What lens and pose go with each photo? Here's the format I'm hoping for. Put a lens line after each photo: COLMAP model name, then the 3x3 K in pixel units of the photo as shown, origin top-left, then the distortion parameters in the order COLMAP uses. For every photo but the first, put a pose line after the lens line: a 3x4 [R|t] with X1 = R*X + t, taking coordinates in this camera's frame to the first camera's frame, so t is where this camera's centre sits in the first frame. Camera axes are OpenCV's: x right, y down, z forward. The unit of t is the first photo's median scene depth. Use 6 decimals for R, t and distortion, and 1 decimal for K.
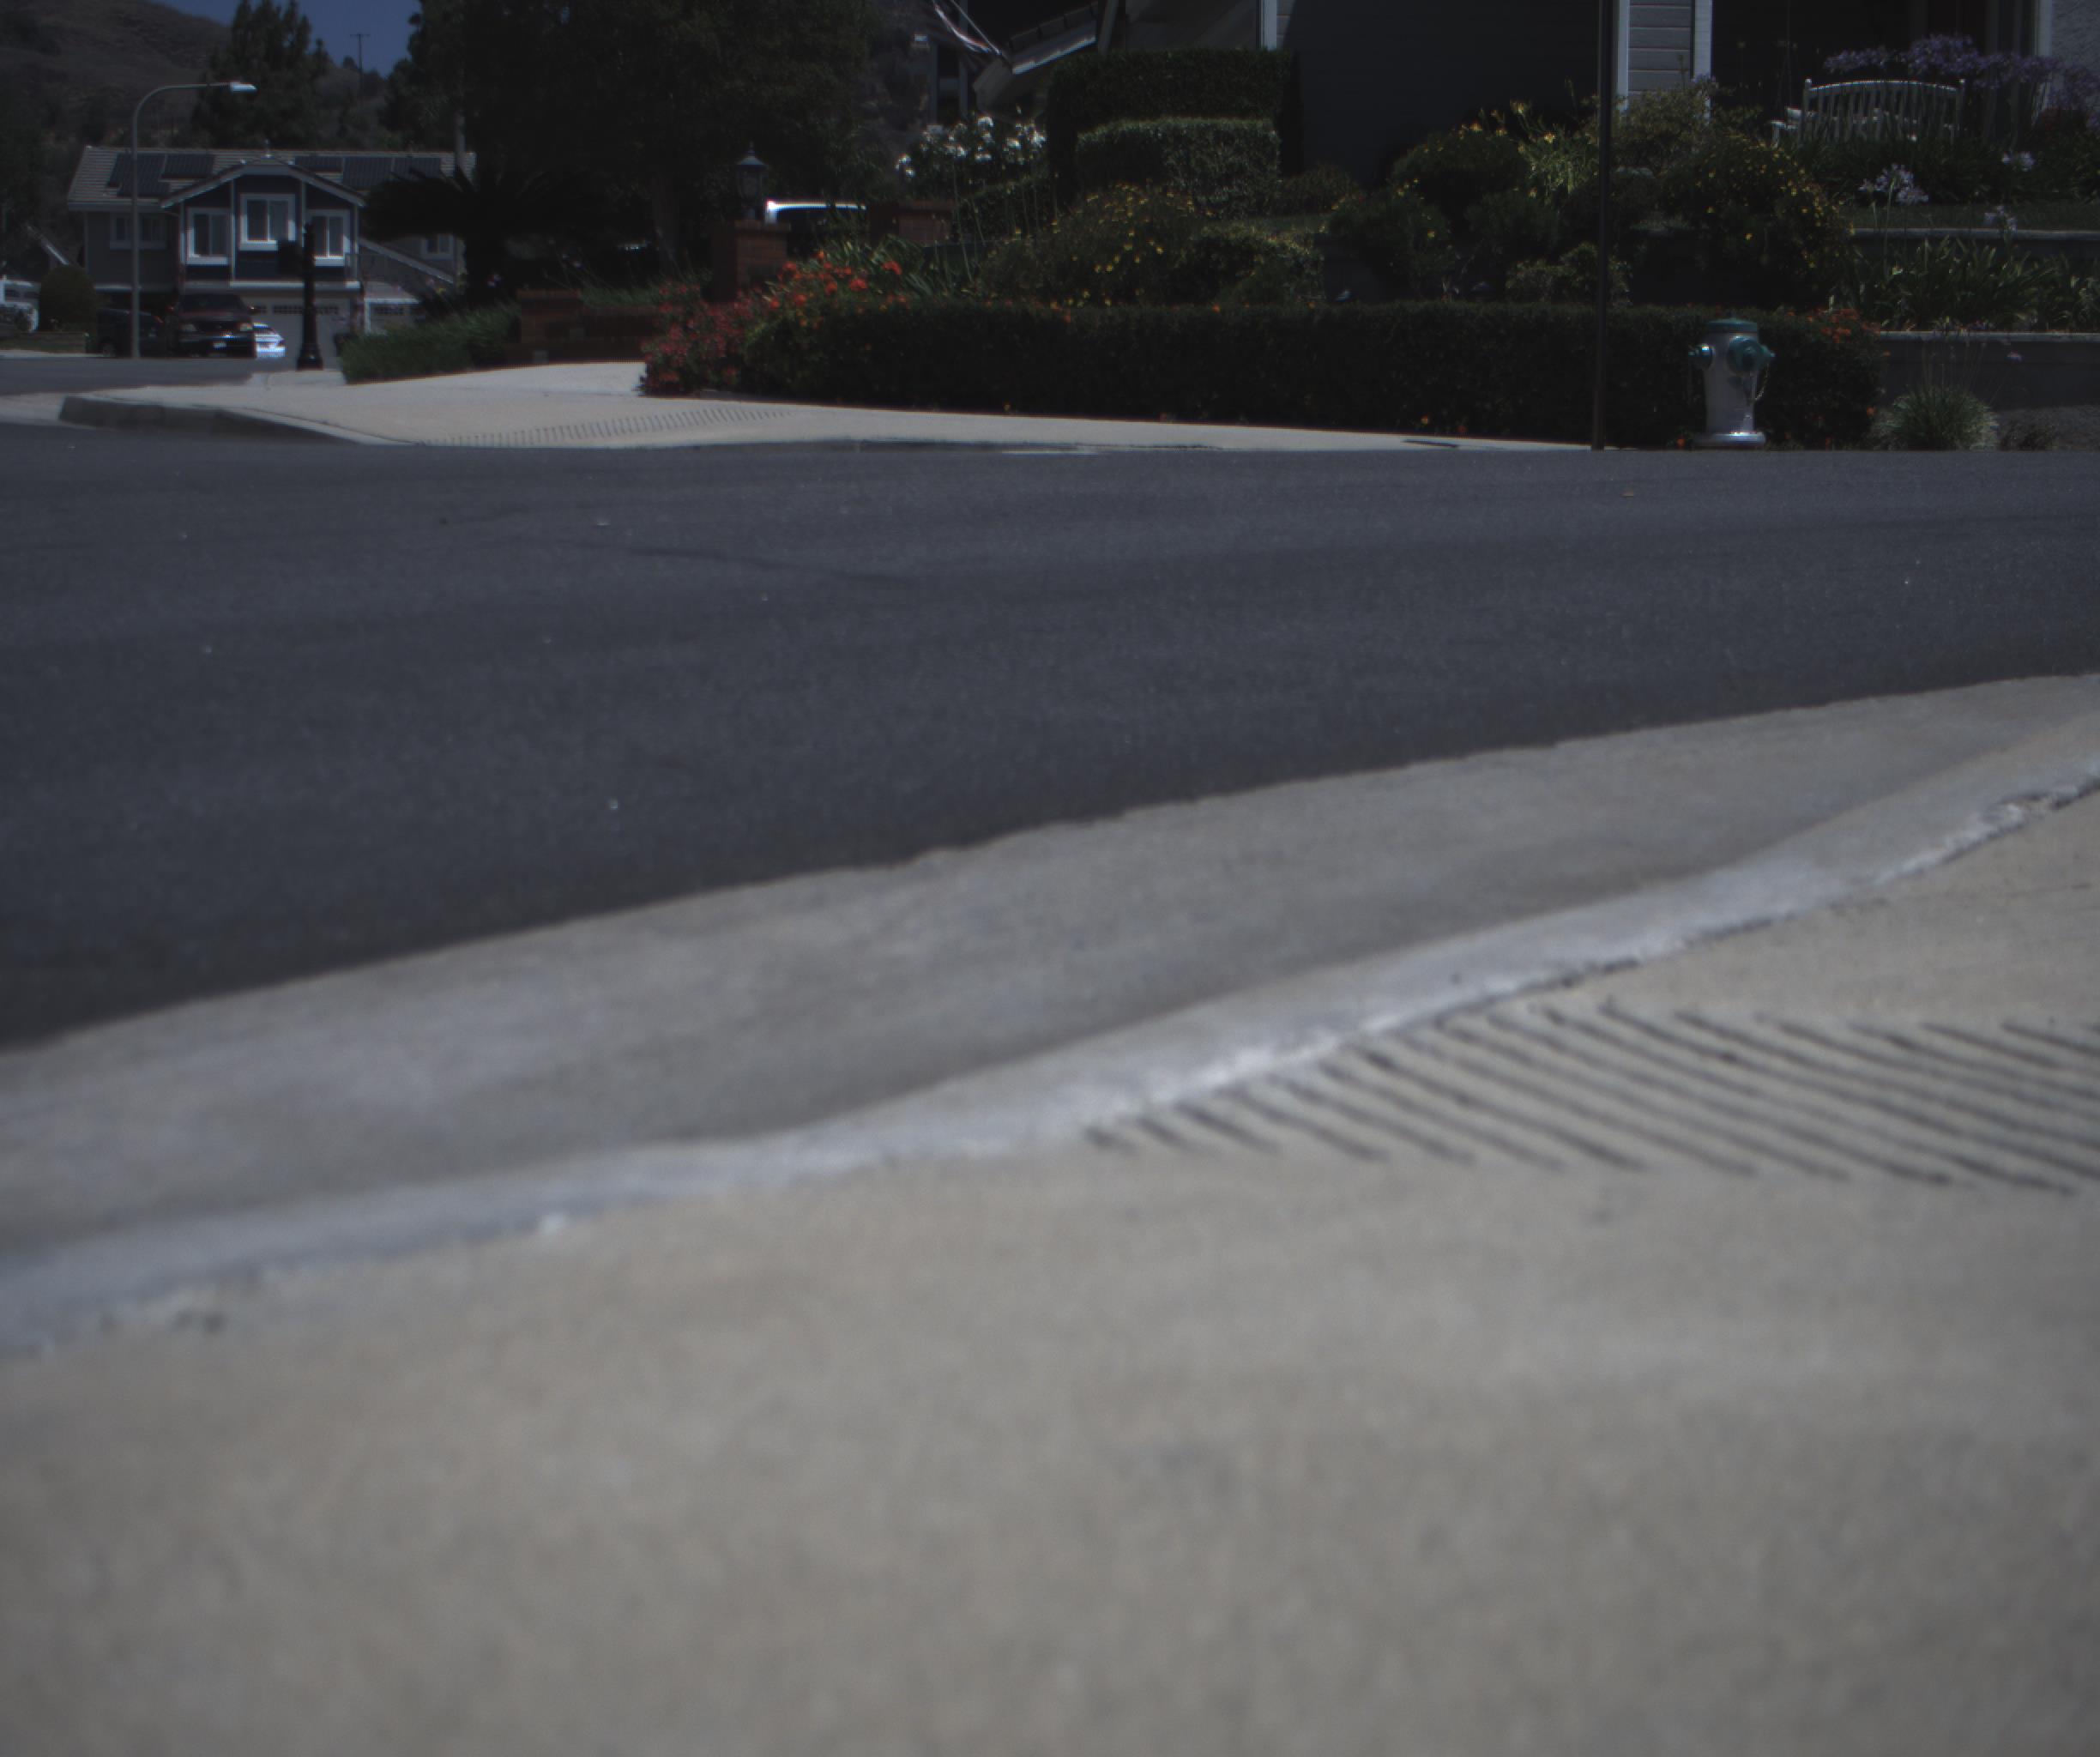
lens RADIAL K [[3971.5, 0, 1030.1], [0, 3971.5, 872.7], [0, 0, 1]] dist [-0.181864, 0.955914]
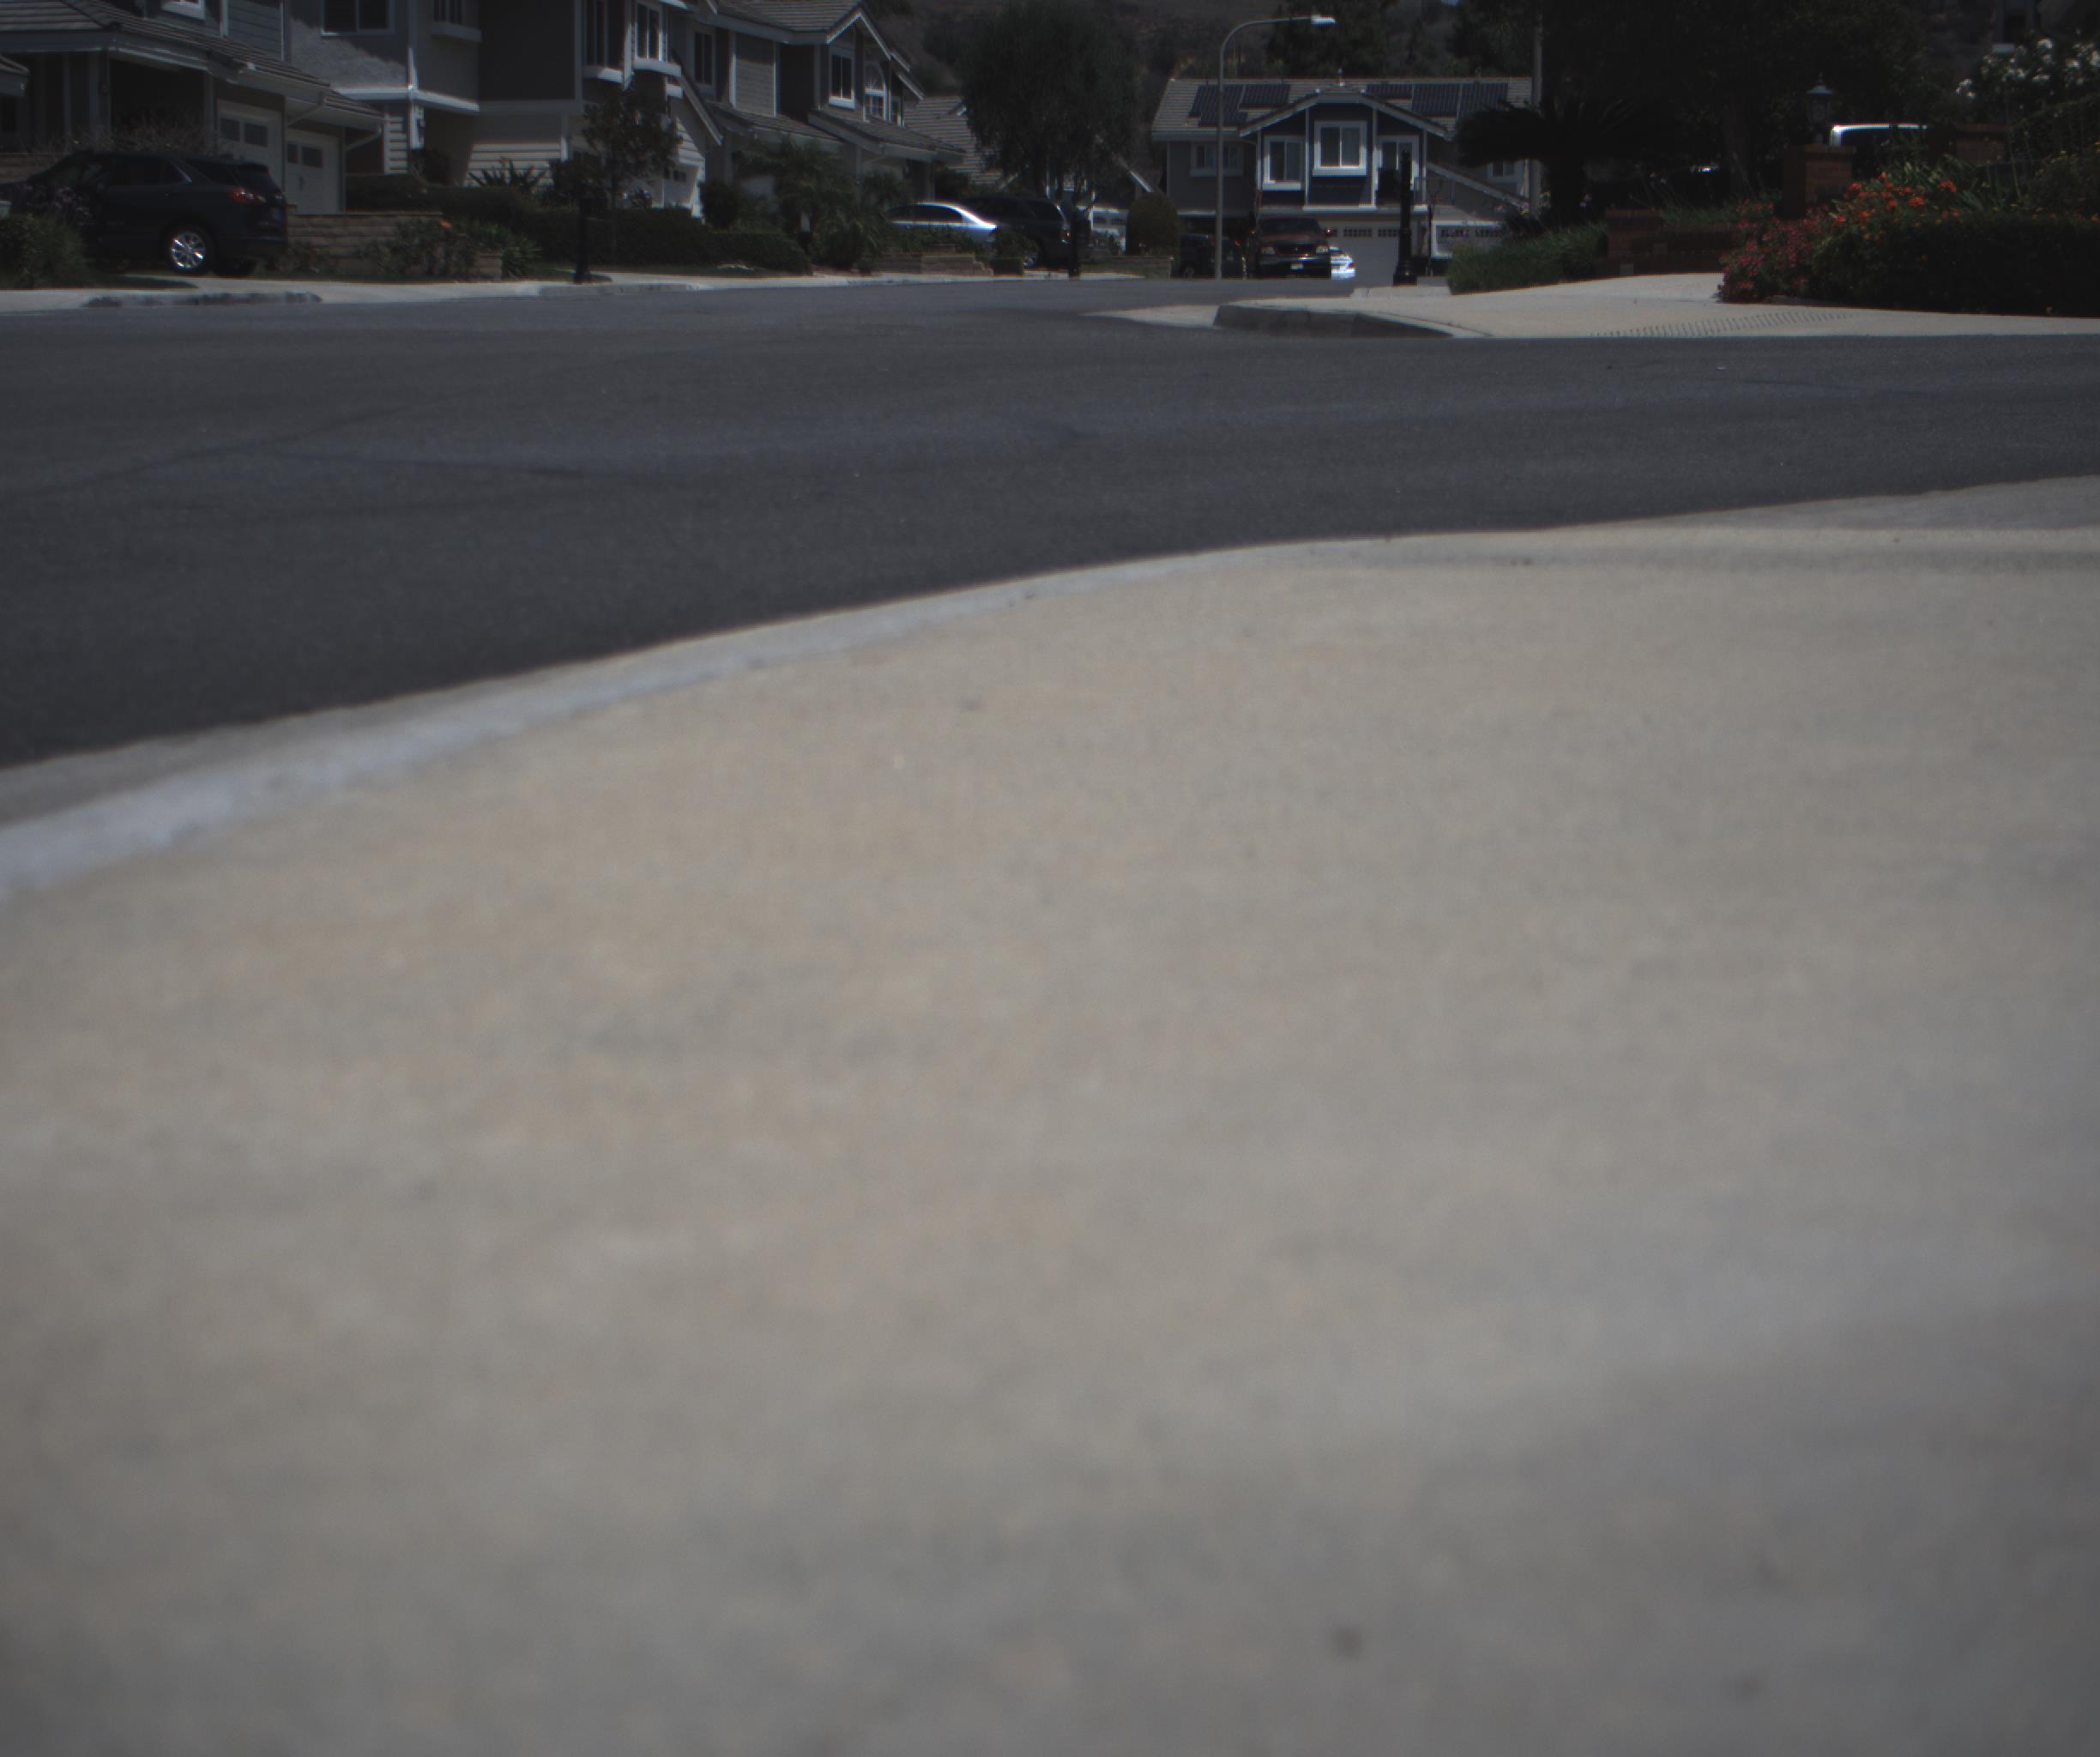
lens RADIAL K [[3971.5, 0, 1030.1], [0, 3971.5, 872.7], [0, 0, 1]] dist [-0.181864, 0.955914]
pose [[0.965562, 0.027103, -0.258757, 0.006784], [-0.022128, 0.999510, 0.022120, 0.019005], [0.259230, -0.015632, 0.965689, -0.124672]]
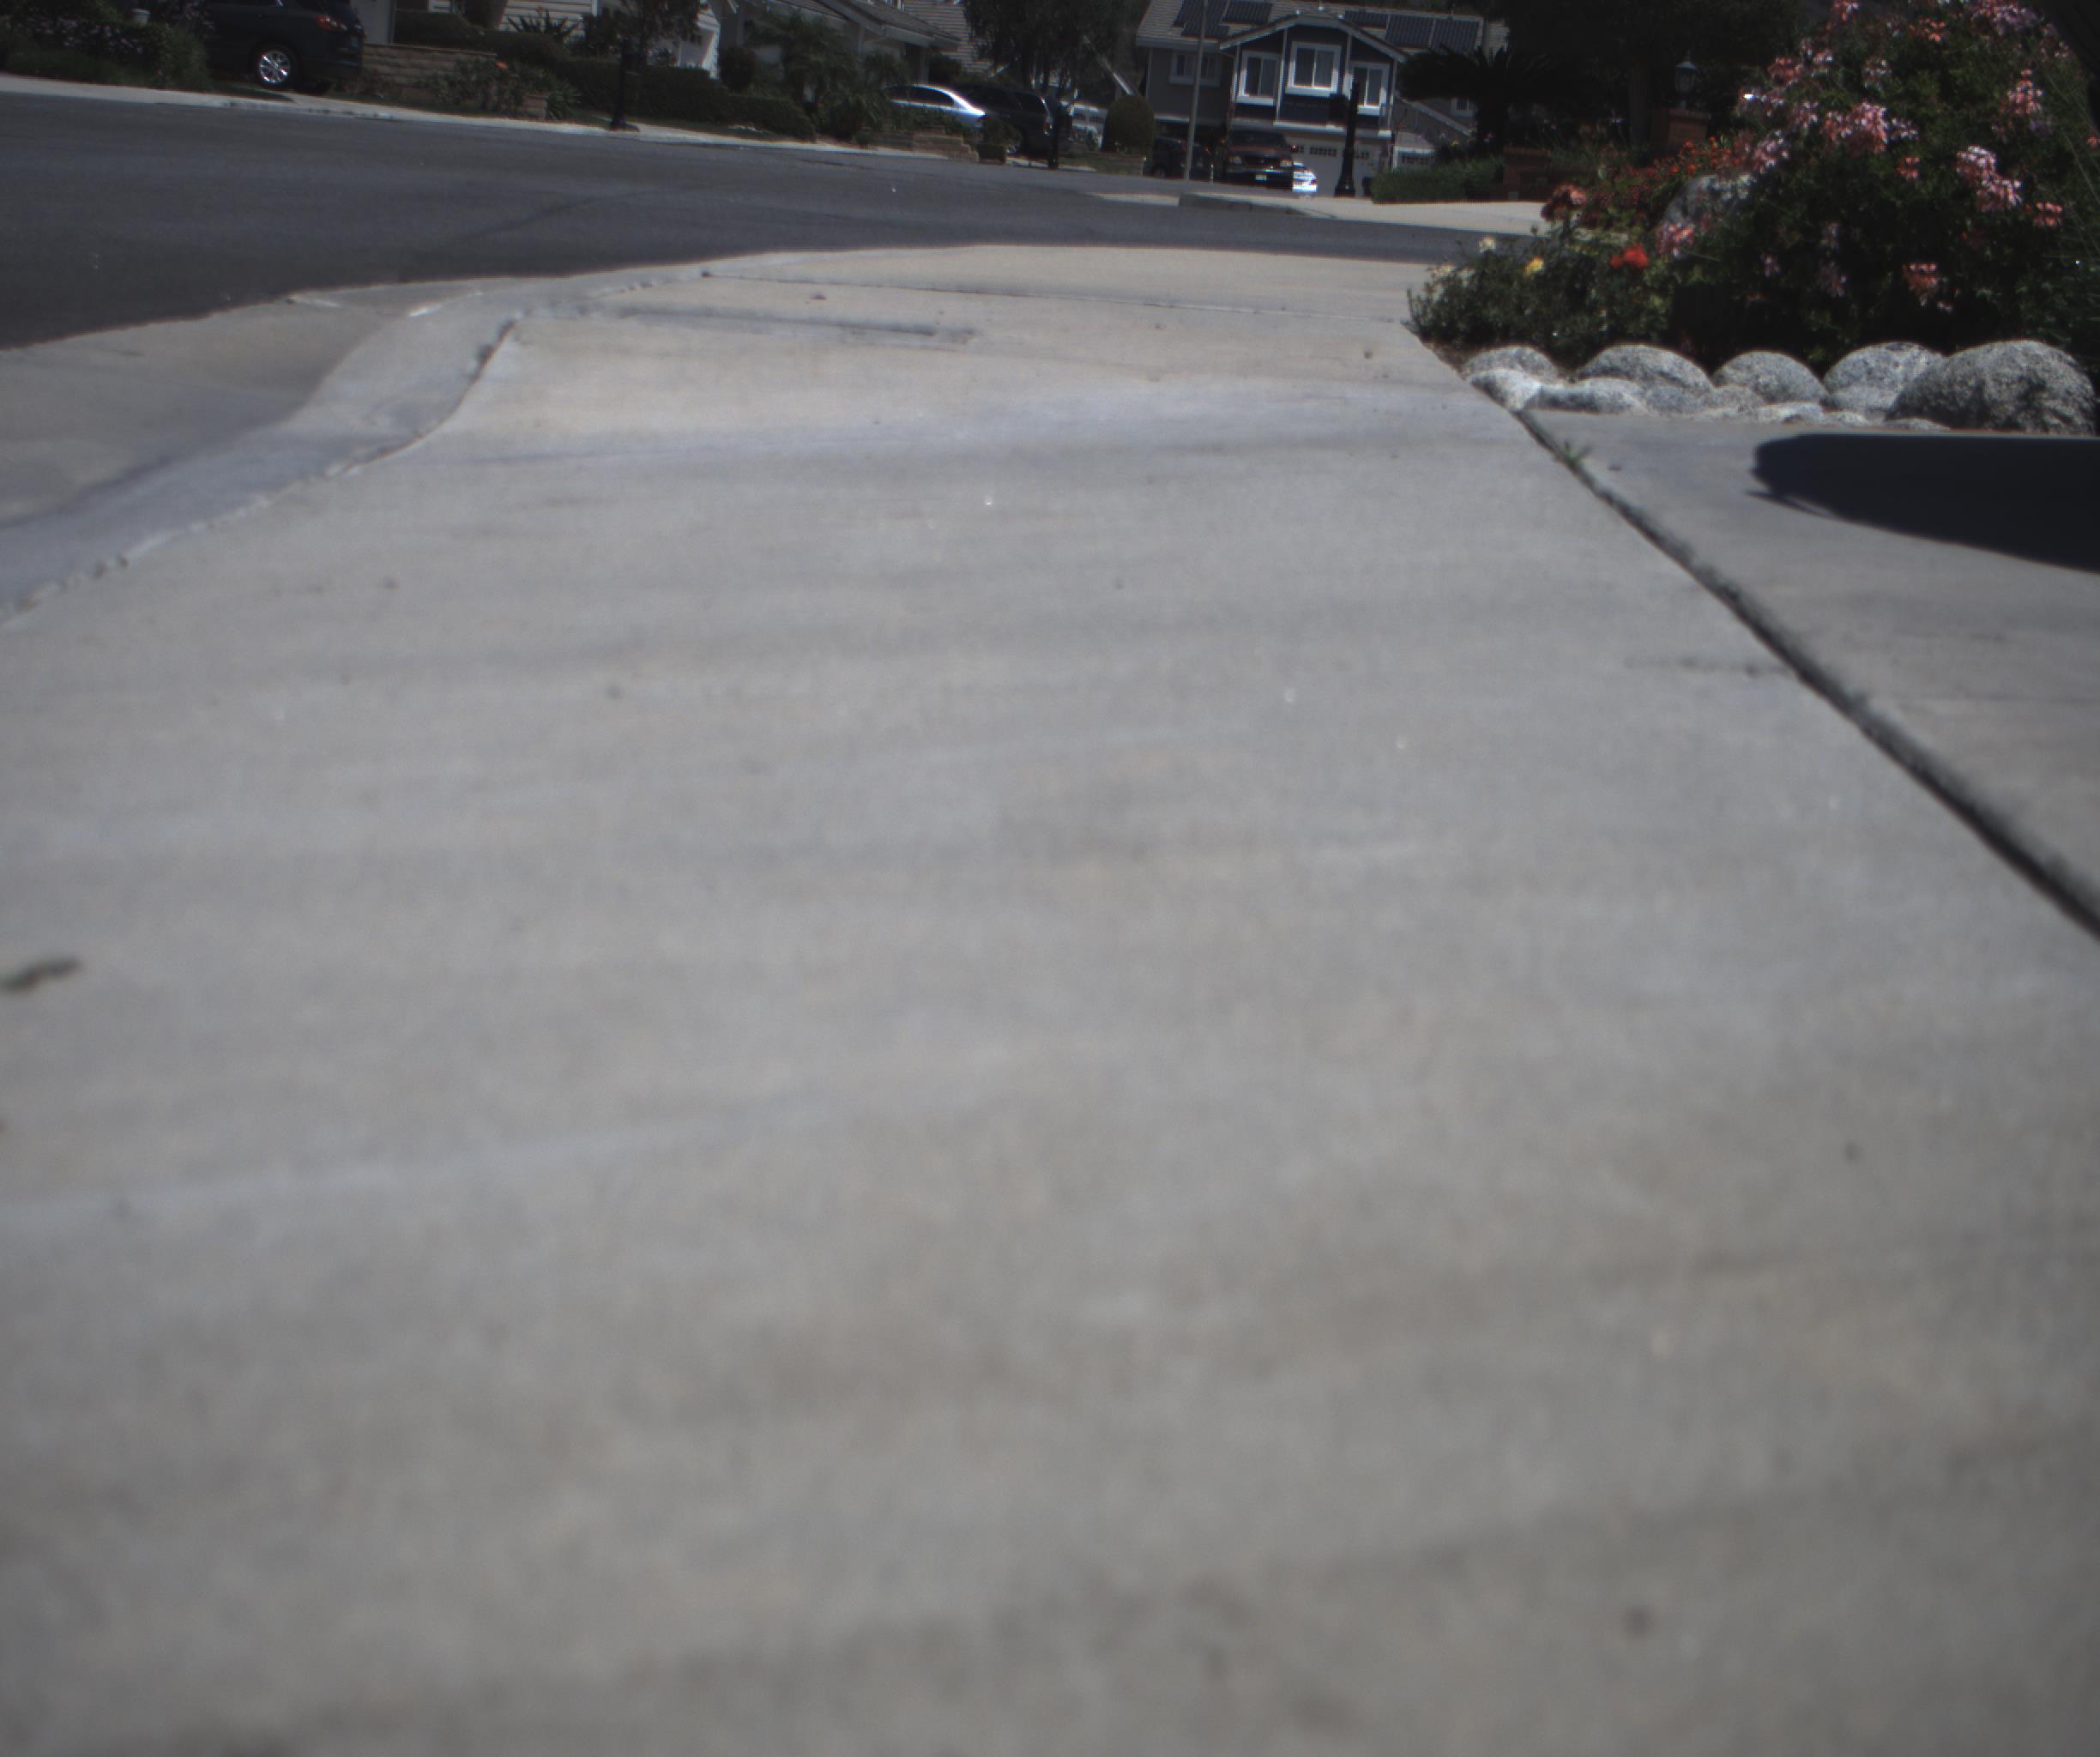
lens RADIAL K [[3971.5, 0, 1030.1], [0, 3971.5, 872.7], [0, 0, 1]] dist [-0.181864, 0.955914]
pose [[0.964439, 0.120607, -0.235185, 0.063967], [-0.112553, 0.992513, 0.047421, 0.056234], [0.239144, -0.019264, 0.970793, -0.373702]]
